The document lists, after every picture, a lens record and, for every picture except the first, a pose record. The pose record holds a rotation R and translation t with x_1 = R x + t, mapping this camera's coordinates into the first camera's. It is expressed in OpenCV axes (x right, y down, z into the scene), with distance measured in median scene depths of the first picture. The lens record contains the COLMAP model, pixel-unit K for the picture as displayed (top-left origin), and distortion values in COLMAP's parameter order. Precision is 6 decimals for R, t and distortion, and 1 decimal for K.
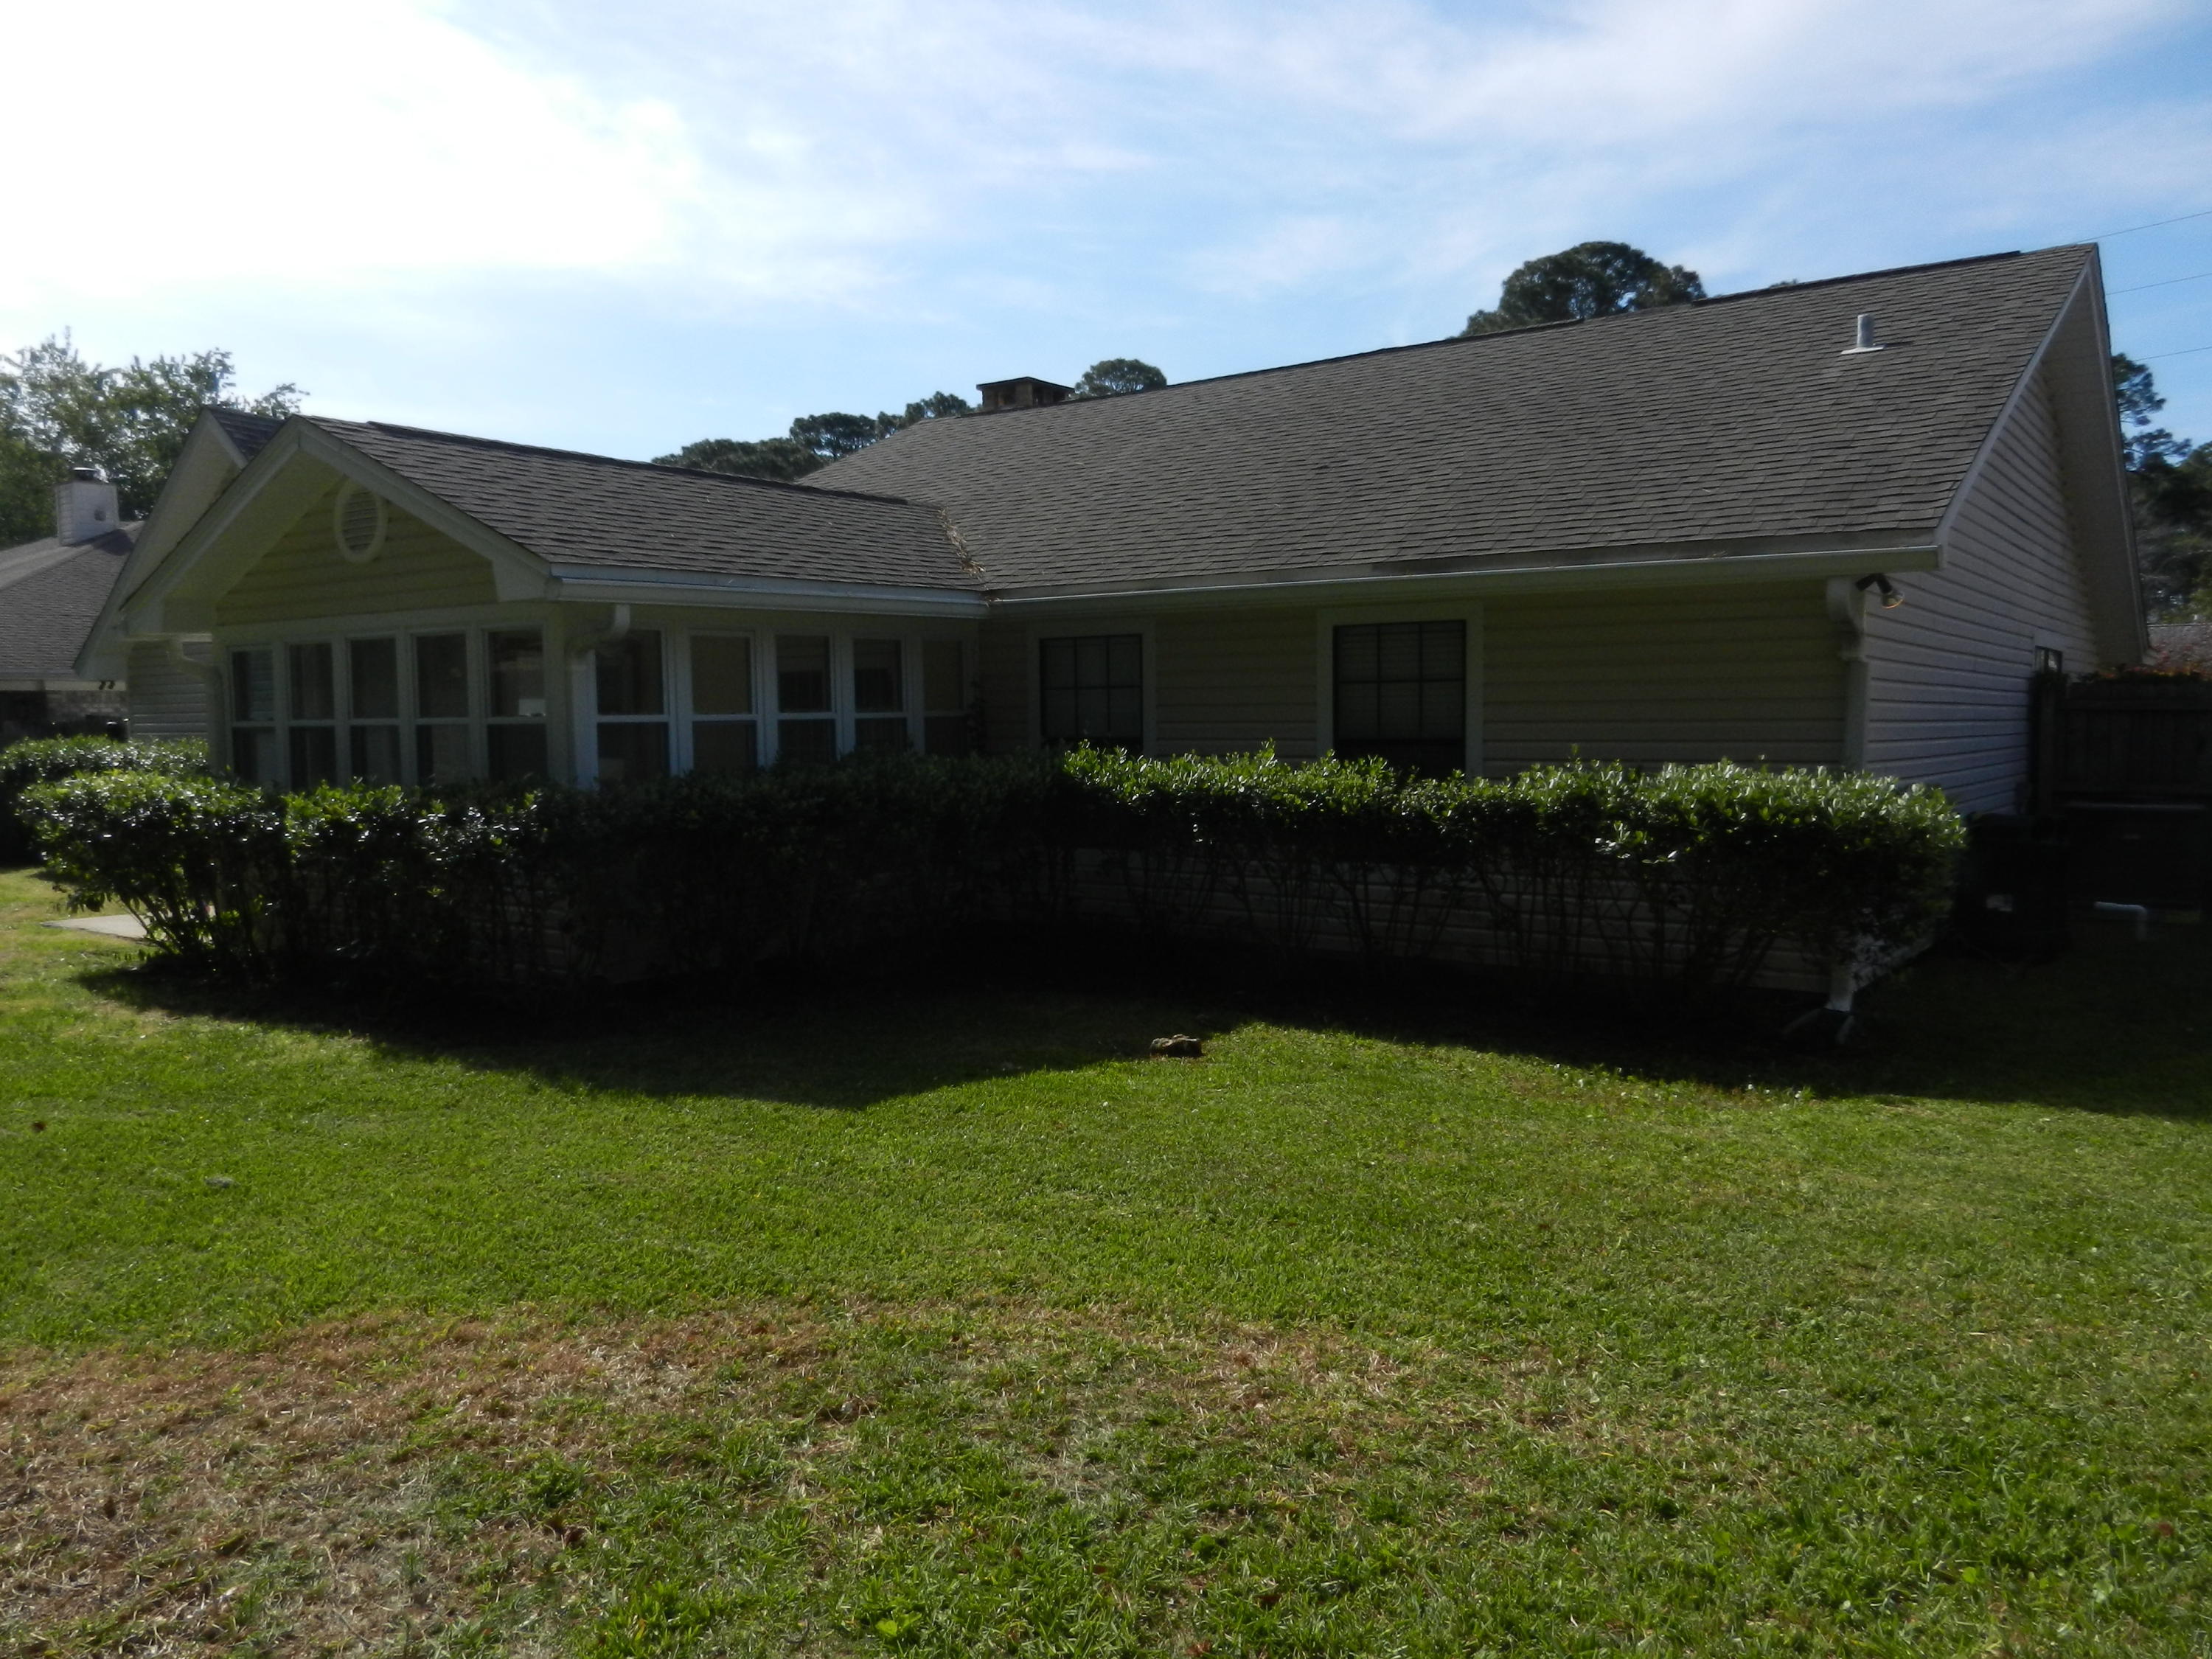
lens RADIAL K [[1654.8, 0, 1106.2], [0, 1654.8, 828.4], [0, 0, 1]] dist [0.006424, 0.008830]
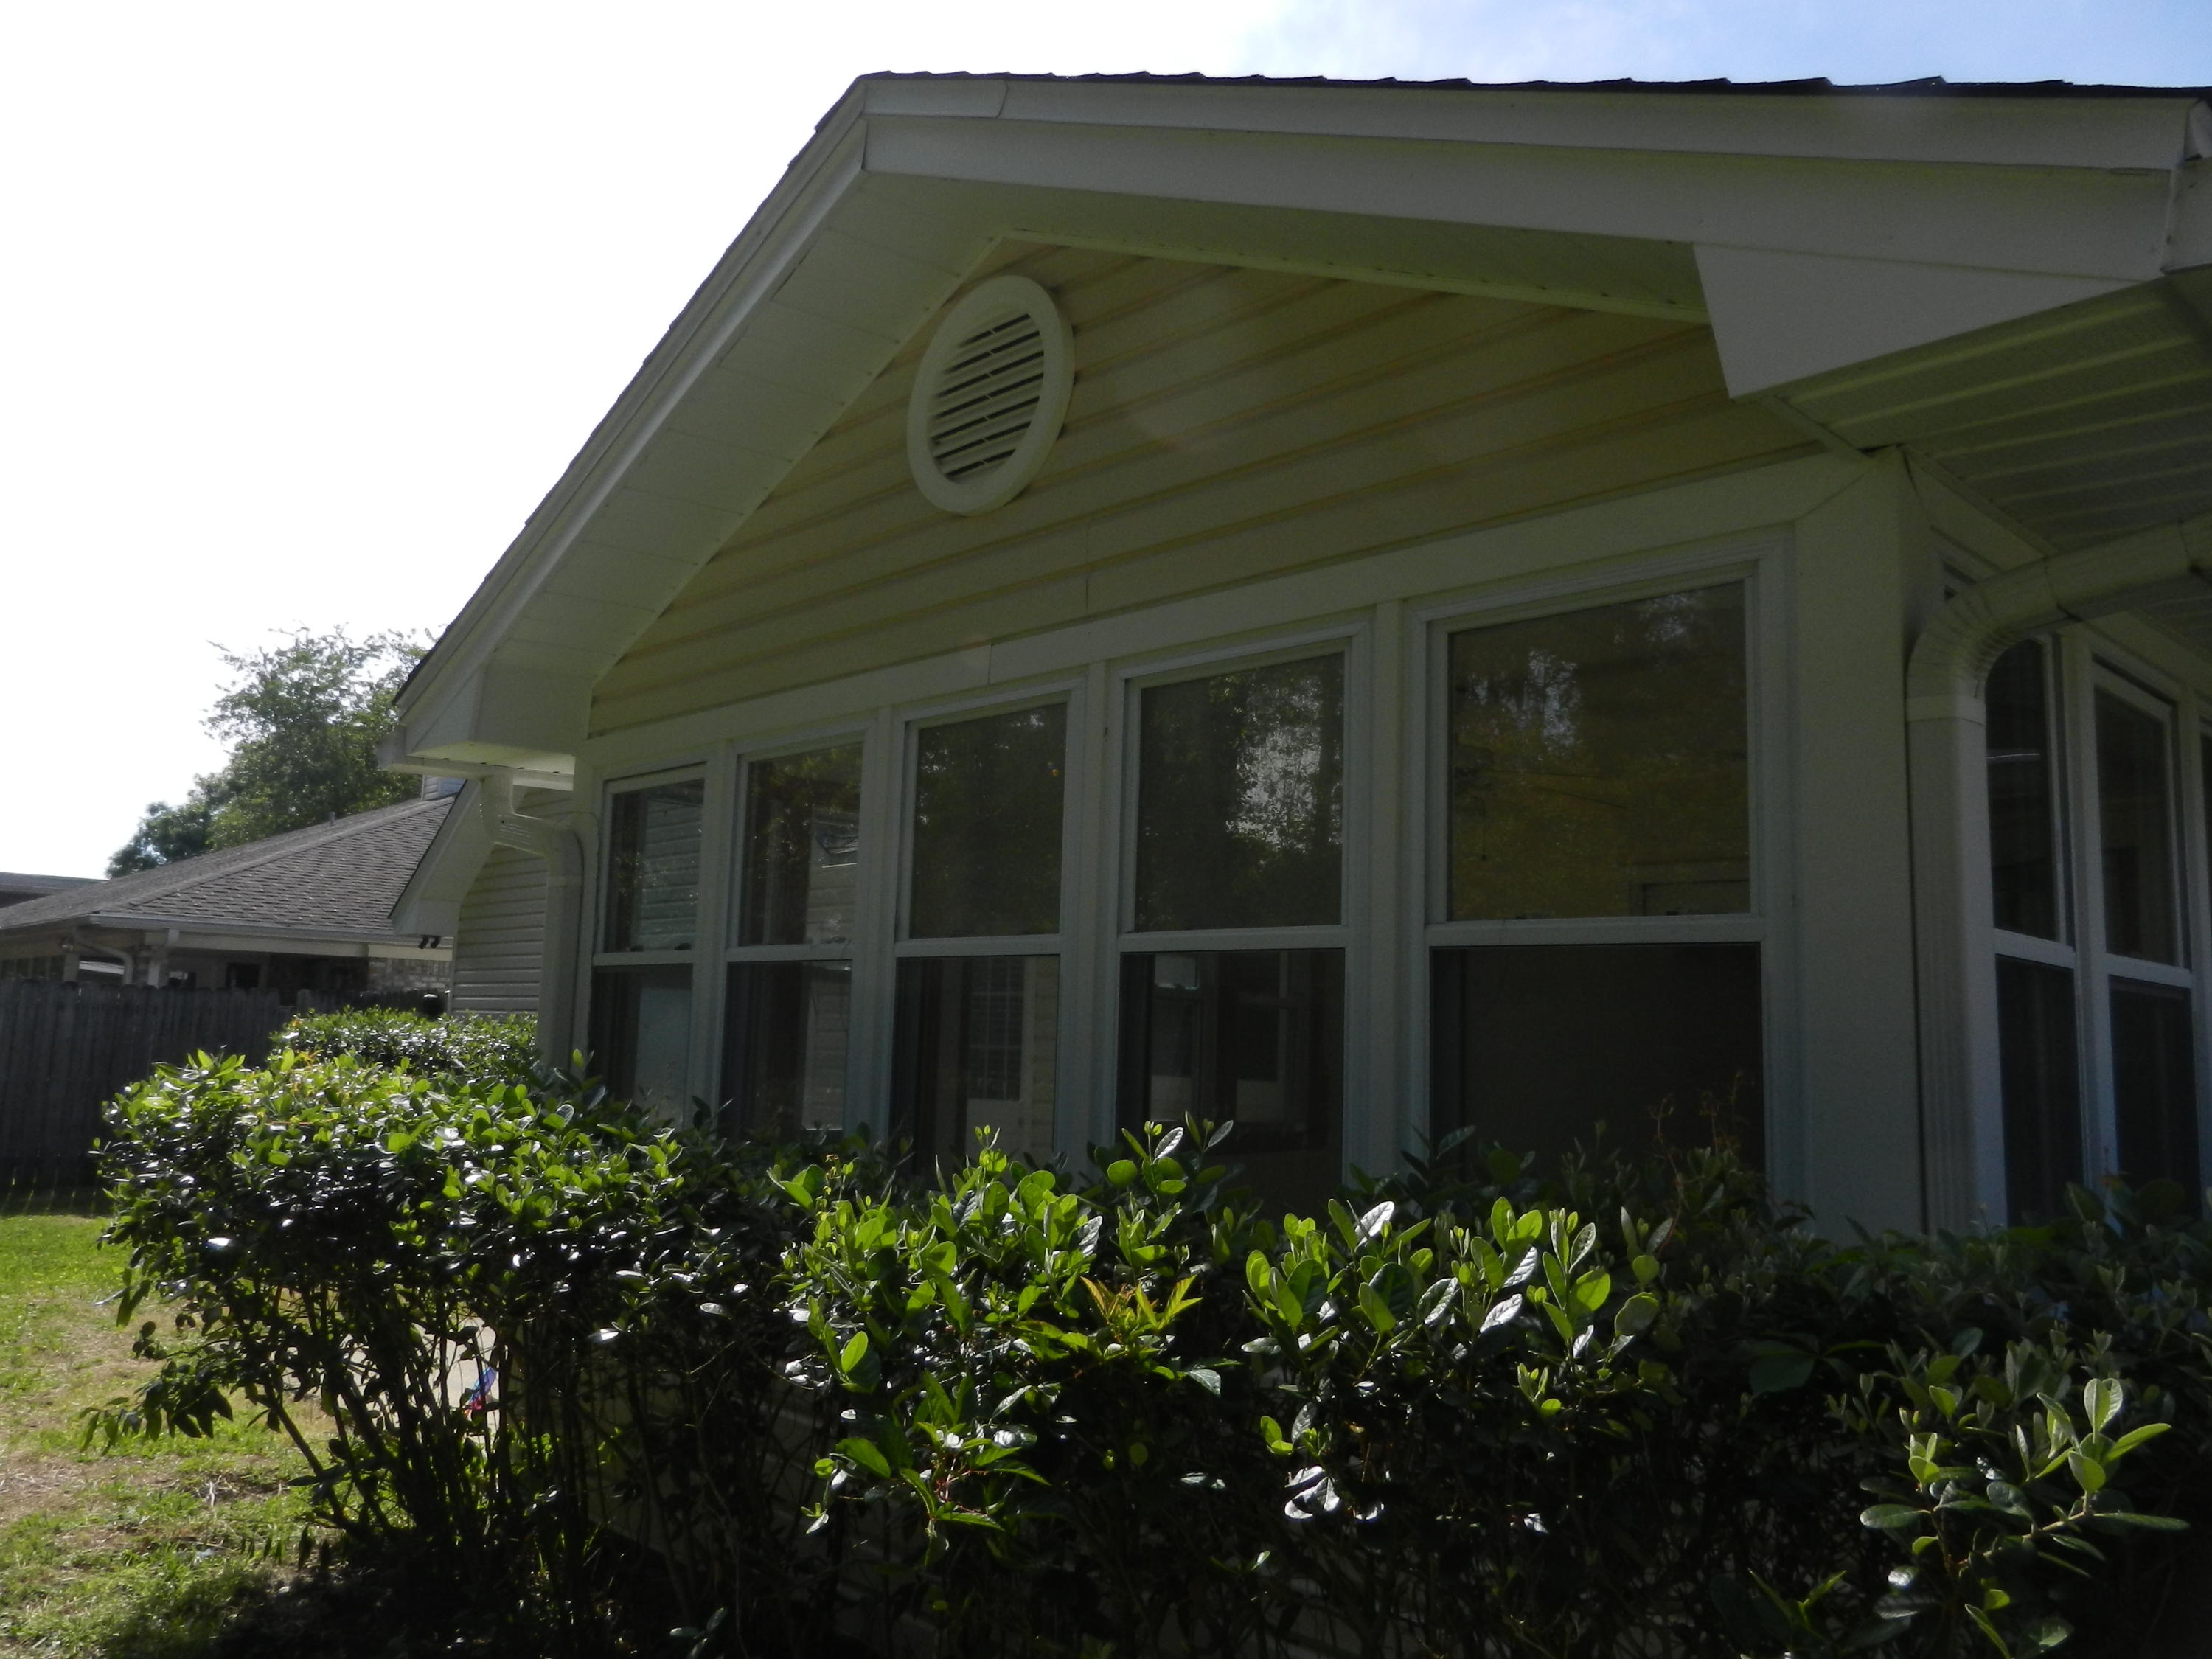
lens RADIAL K [[1654.8, 0, 1104.7], [0, 1654.8, 831.2], [0, 0, 1]] dist [0.006424, 0.008830]
pose [[0.983542, 0.020938, -0.179462, -0.349270], [-0.055858, 0.979841, -0.191810, -0.022406], [0.171828, 0.198678, 0.964885, 0.656141]]
